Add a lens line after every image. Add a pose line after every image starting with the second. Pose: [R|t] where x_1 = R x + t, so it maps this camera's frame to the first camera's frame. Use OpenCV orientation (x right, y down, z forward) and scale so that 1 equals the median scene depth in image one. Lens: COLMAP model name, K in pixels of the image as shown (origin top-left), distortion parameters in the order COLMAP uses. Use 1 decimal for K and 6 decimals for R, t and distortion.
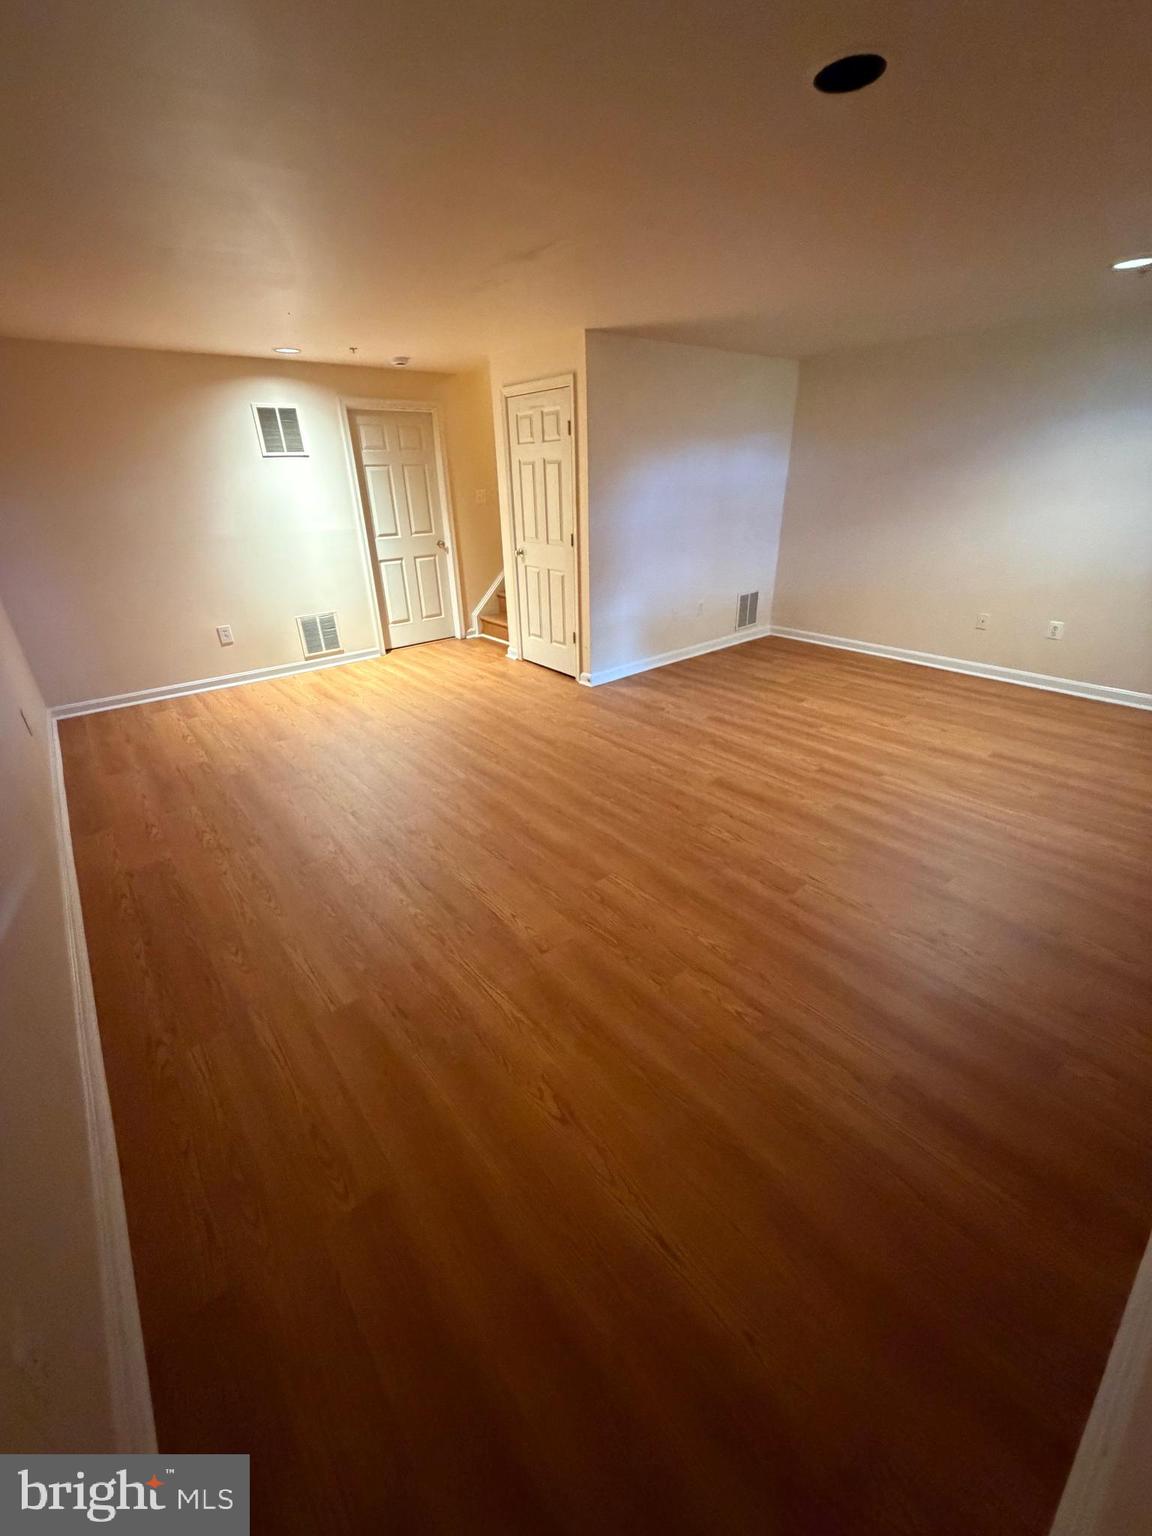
lens RADIAL K [[612.7, 0, 576.0], [0, 612.7, 768.0], [0, 0, 1]] dist [-0.005579, -0.000314]
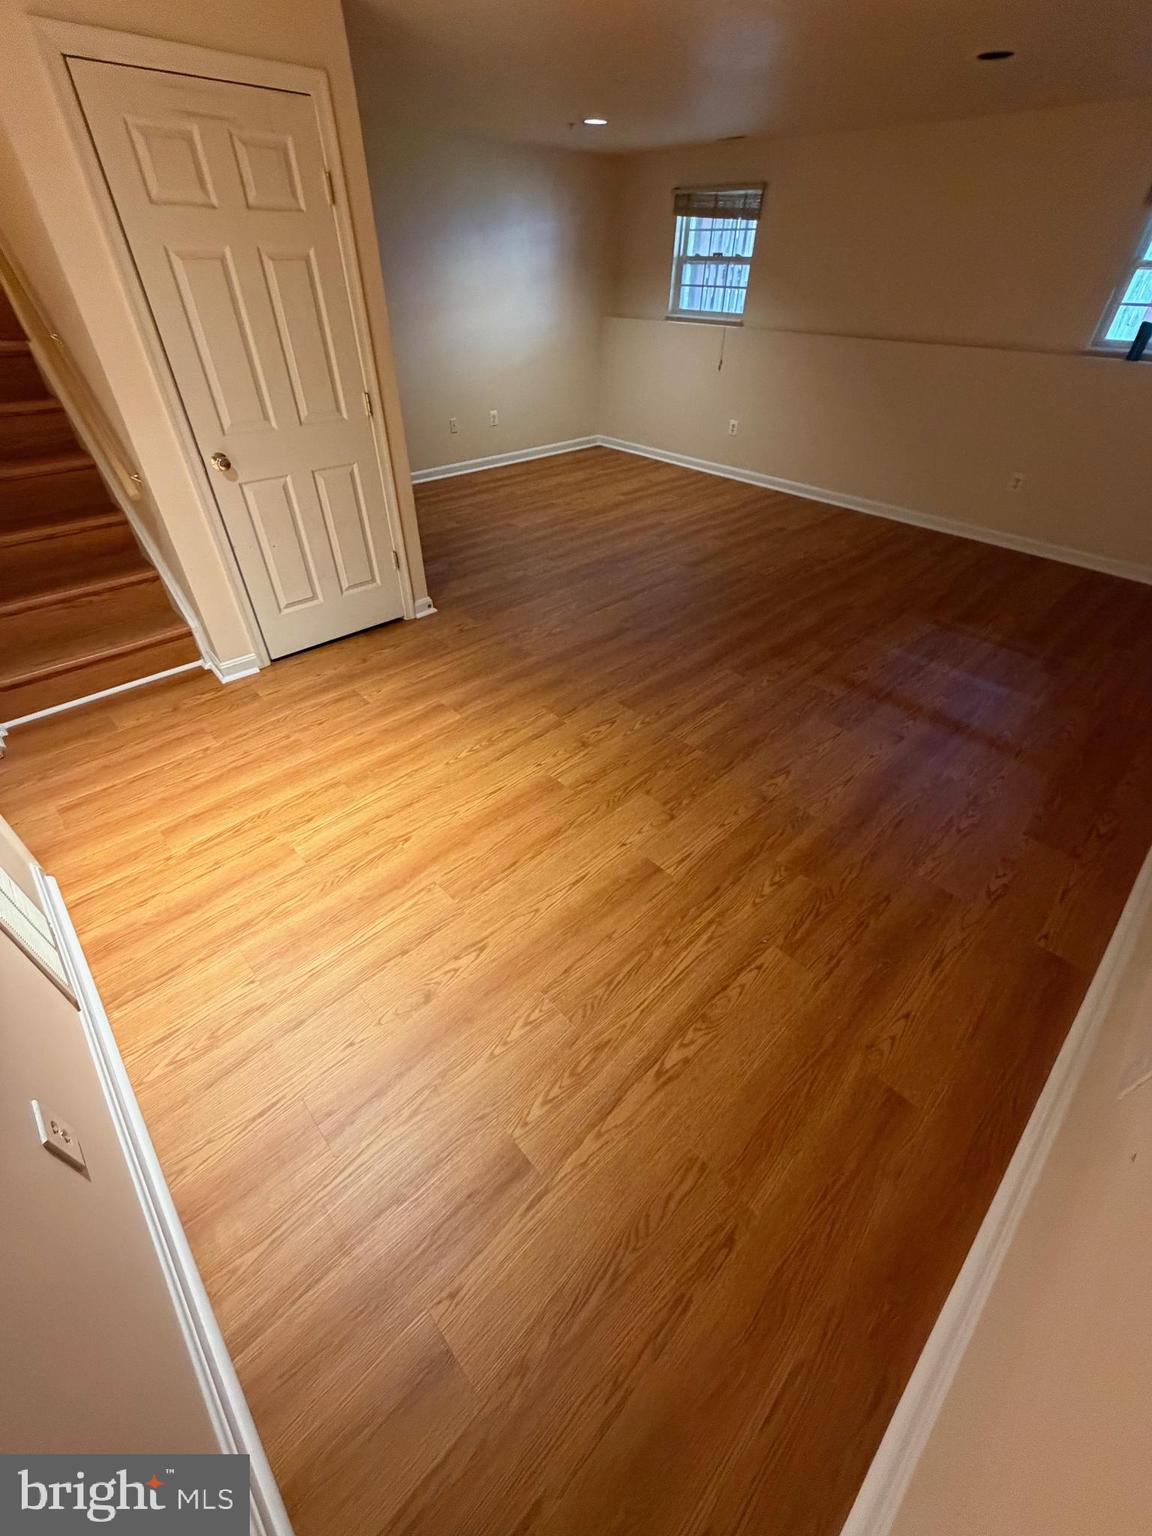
lens RADIAL K [[612.7, 0, 576.0], [0, 612.7, 768.0], [0, 0, 1]] dist [-0.005579, -0.000314]
pose [[-0.069168, -0.616132, 0.784600, -0.791751], [0.426888, 0.692560, 0.581487, -0.415186], [-0.901655, 0.375157, 0.215116, 0.874048]]
